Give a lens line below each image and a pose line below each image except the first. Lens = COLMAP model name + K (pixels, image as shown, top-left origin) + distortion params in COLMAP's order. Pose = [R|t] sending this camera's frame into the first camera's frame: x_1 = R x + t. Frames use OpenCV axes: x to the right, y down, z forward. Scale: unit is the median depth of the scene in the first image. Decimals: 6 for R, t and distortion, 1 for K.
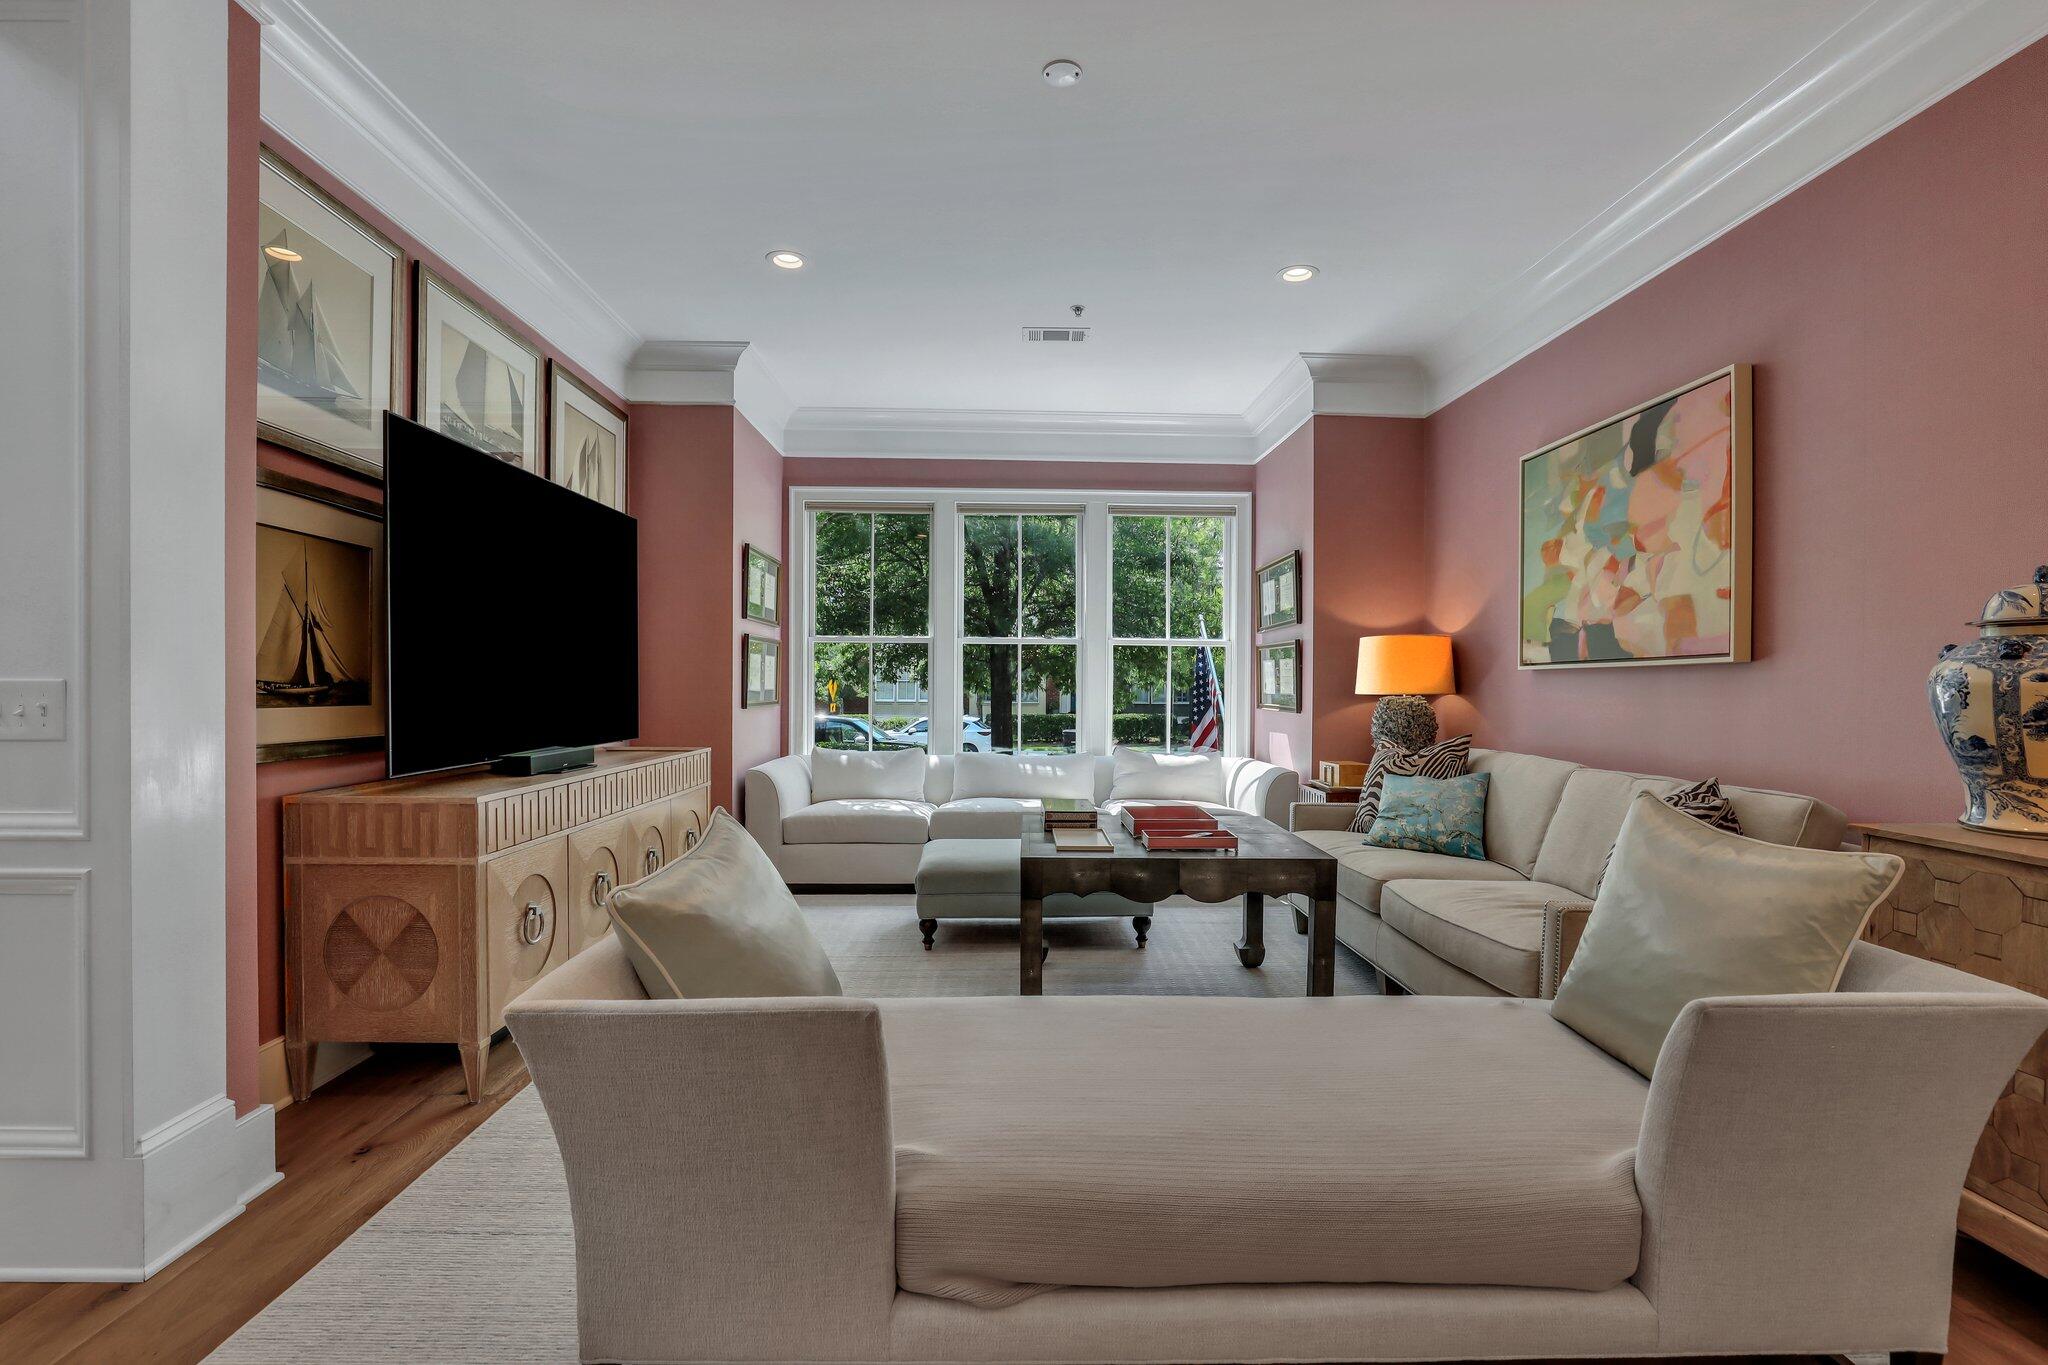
lens RADIAL K [[945.0, 0, 1021.3], [0, 945.0, 694.8], [0, 0, 1]] dist [-0.025592, 0.000403]
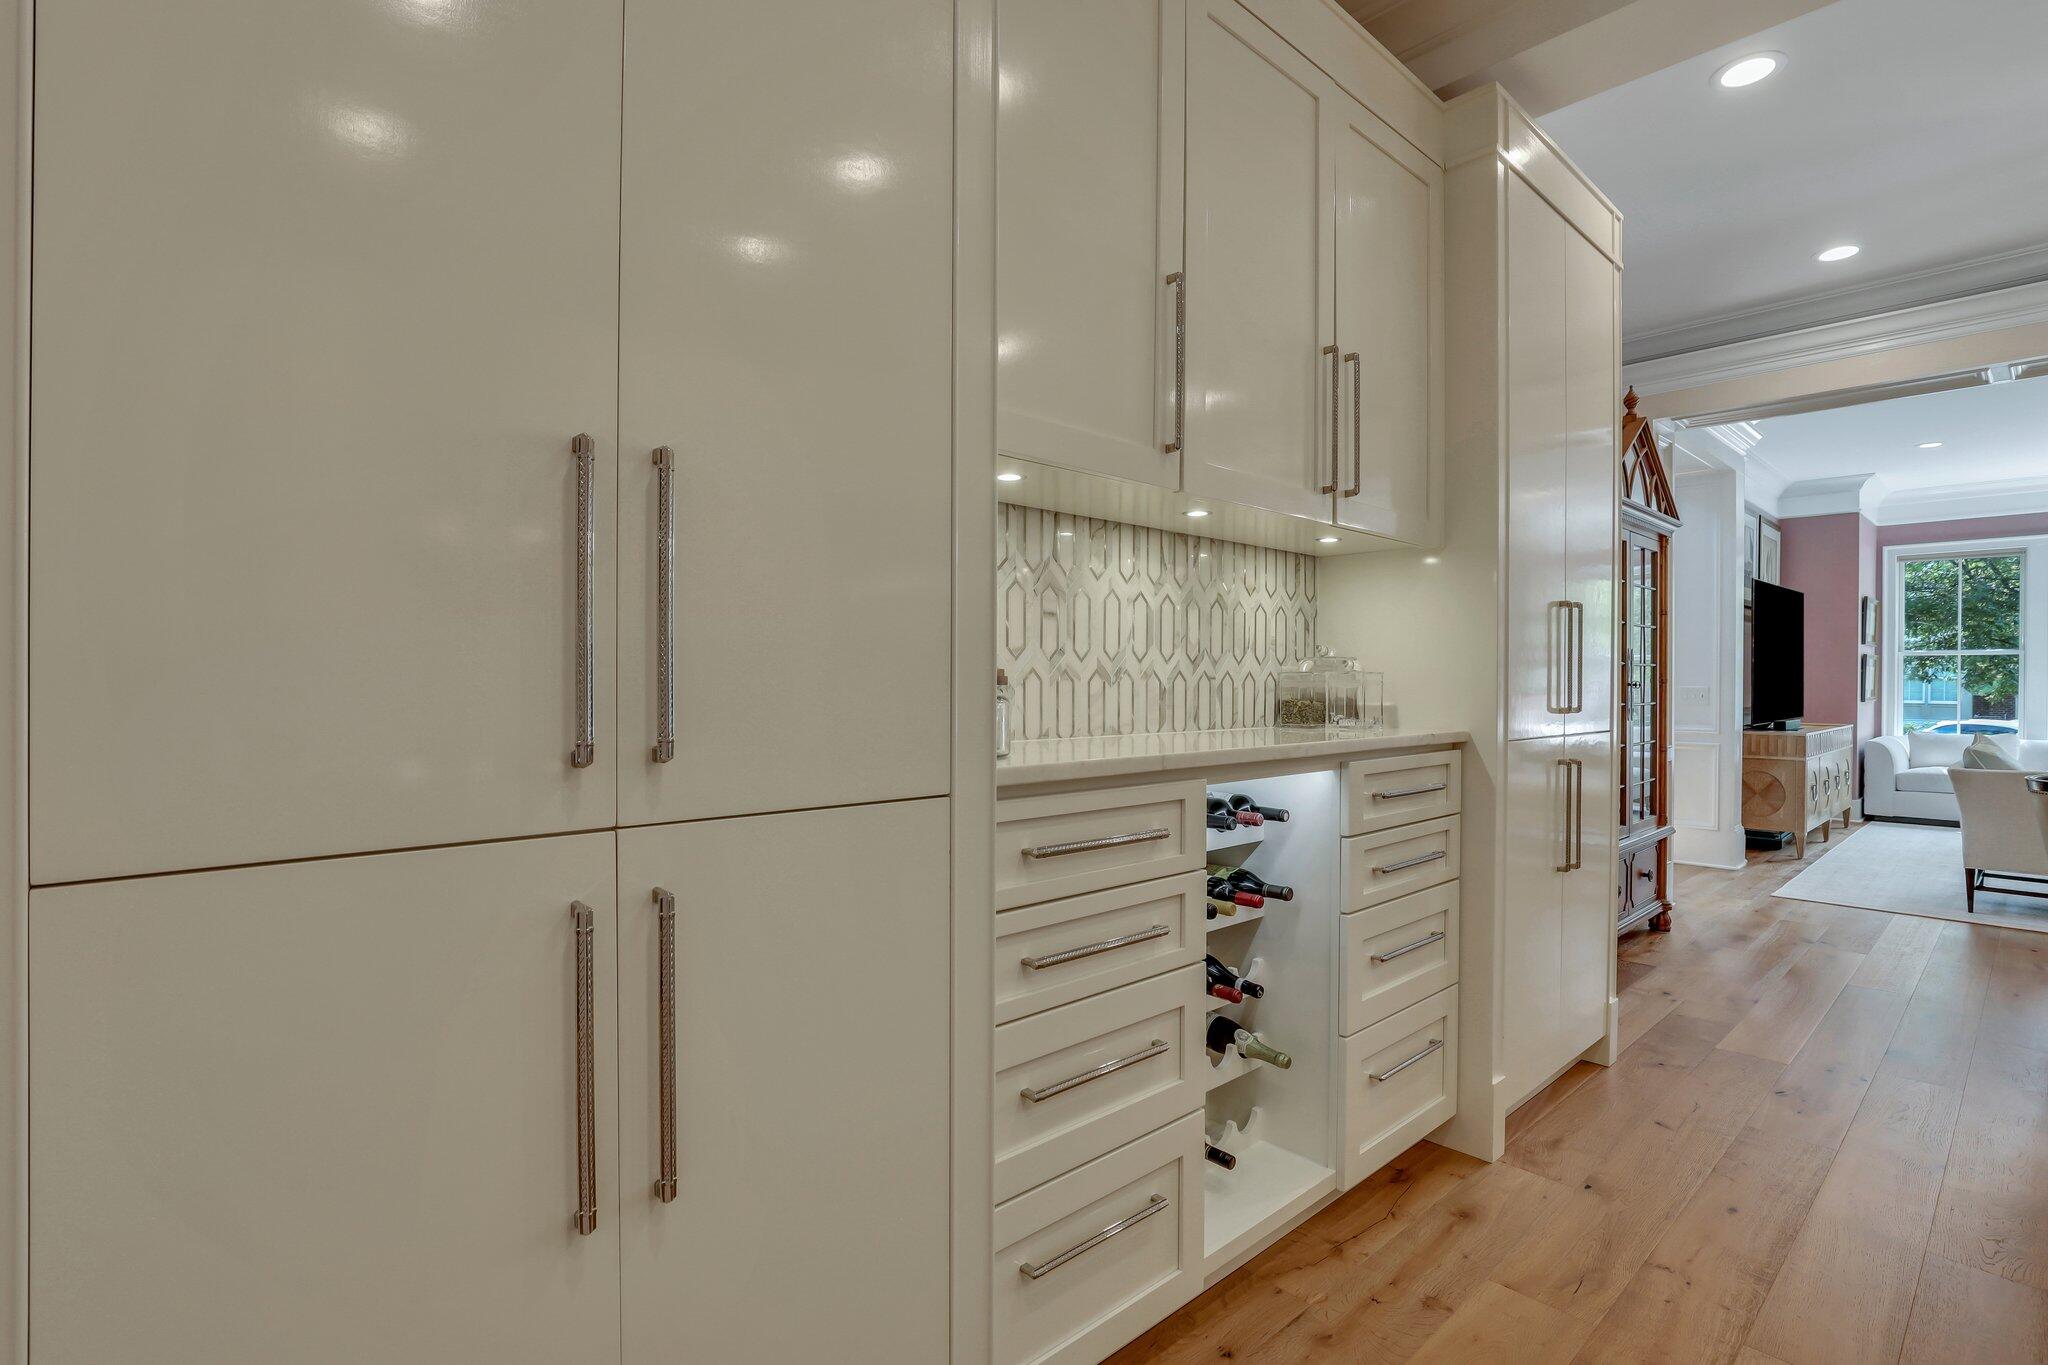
lens RADIAL K [[957.1, 0, 1017.0], [0, 957.1, 686.2], [0, 0, 1]] dist [-0.027029, 0.000776]
pose [[0.644932, -0.001154, -0.764239, -0.017372], [-0.005860, 0.999962, -0.006455, 0.007953], [0.764218, 0.008641, 0.644901, -1.489708]]
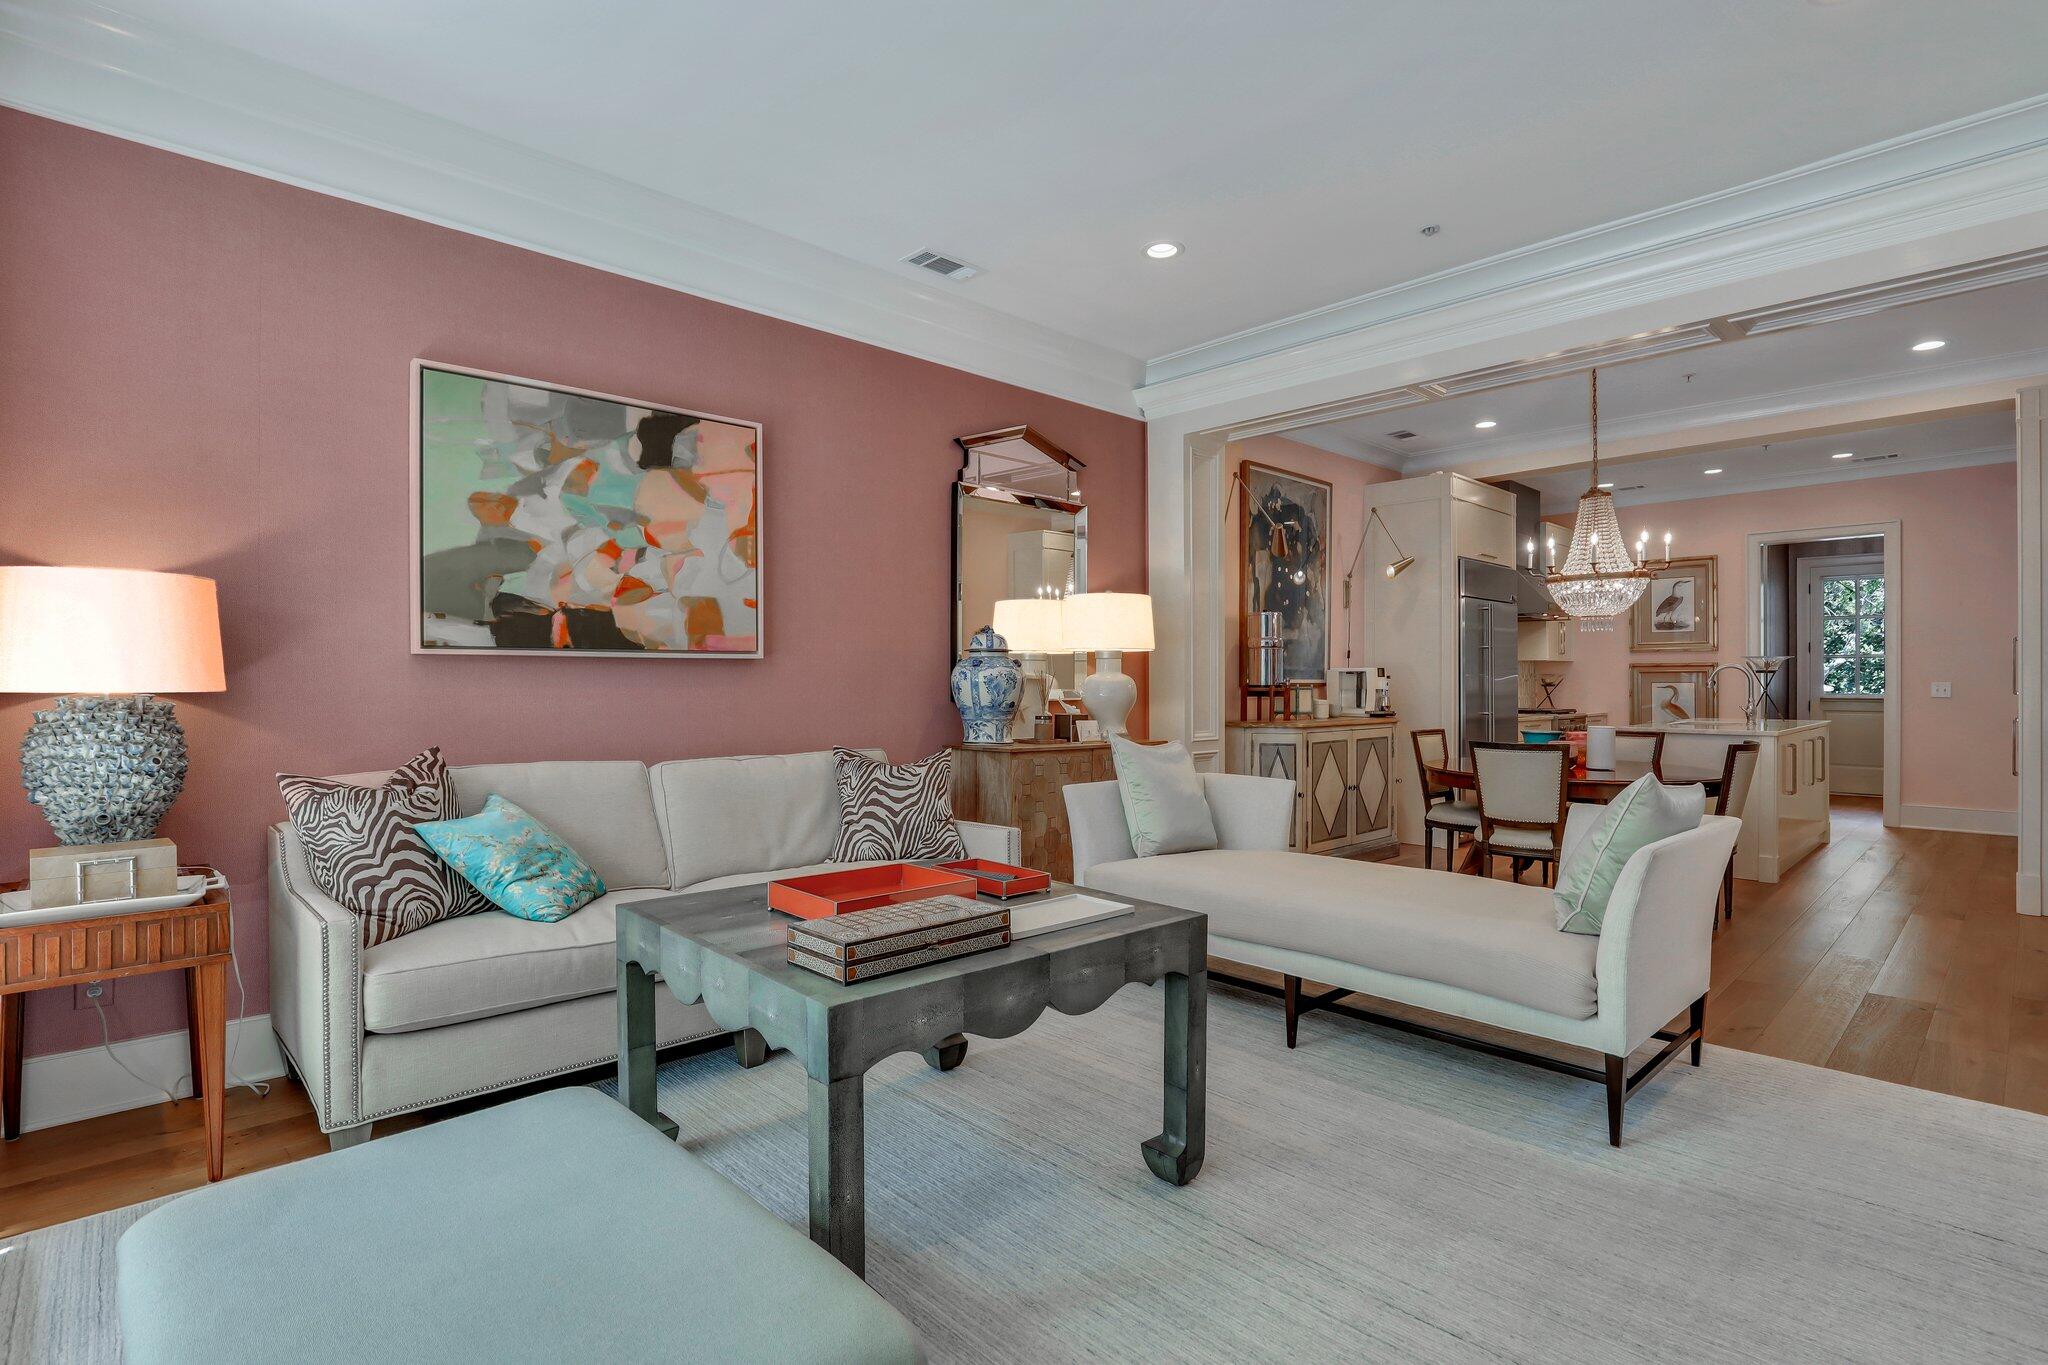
lens RADIAL K [[957.1, 0, 1017.0], [0, 957.1, 686.2], [0, 0, 1]] dist [-0.027029, 0.000776]
pose [[-0.655085, -0.012584, 0.755450, -0.343924], [0.000094, 0.999860, 0.016737, -0.015025], [-0.755555, 0.011035, -0.654992, 1.221189]]
